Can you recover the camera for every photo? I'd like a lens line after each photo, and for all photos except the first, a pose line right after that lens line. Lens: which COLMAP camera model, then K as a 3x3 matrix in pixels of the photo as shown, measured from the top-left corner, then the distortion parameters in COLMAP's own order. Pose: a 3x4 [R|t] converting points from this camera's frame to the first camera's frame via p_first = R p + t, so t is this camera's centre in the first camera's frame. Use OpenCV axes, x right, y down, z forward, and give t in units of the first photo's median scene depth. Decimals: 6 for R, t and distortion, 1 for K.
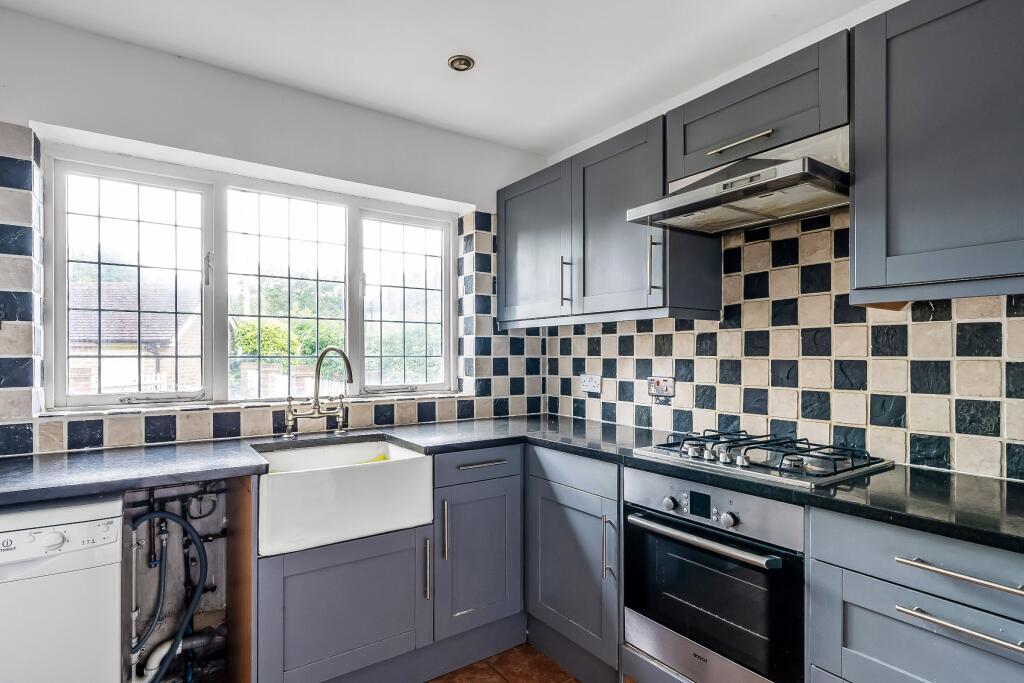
lens RADIAL K [[541.9, 0, 515.6], [0, 541.9, 351.7], [0, 0, 1]] dist [0.007882, 0.001764]
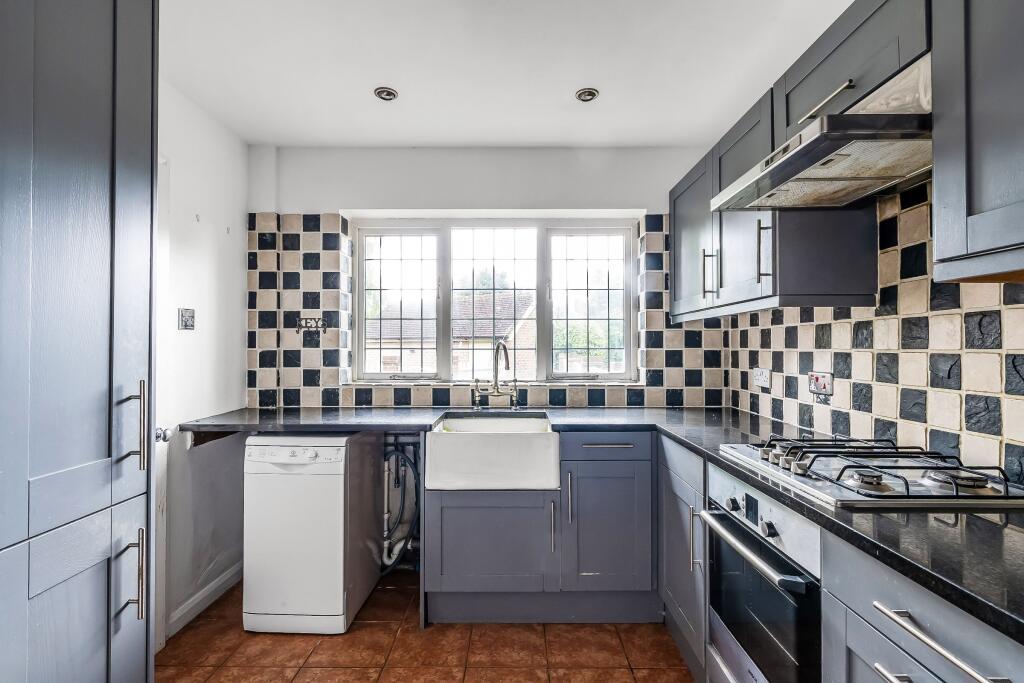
lens RADIAL K [[496.3, 0, 510.3], [0, 496.3, 339.1], [0, 0, 1]] dist [0.007587, 0.001189]
pose [[0.813816, -0.010406, -0.581029, 0.393342], [0.004002, 0.999916, -0.012304, 0.000159], [0.581109, 0.007688, 0.813790, 0.052574]]
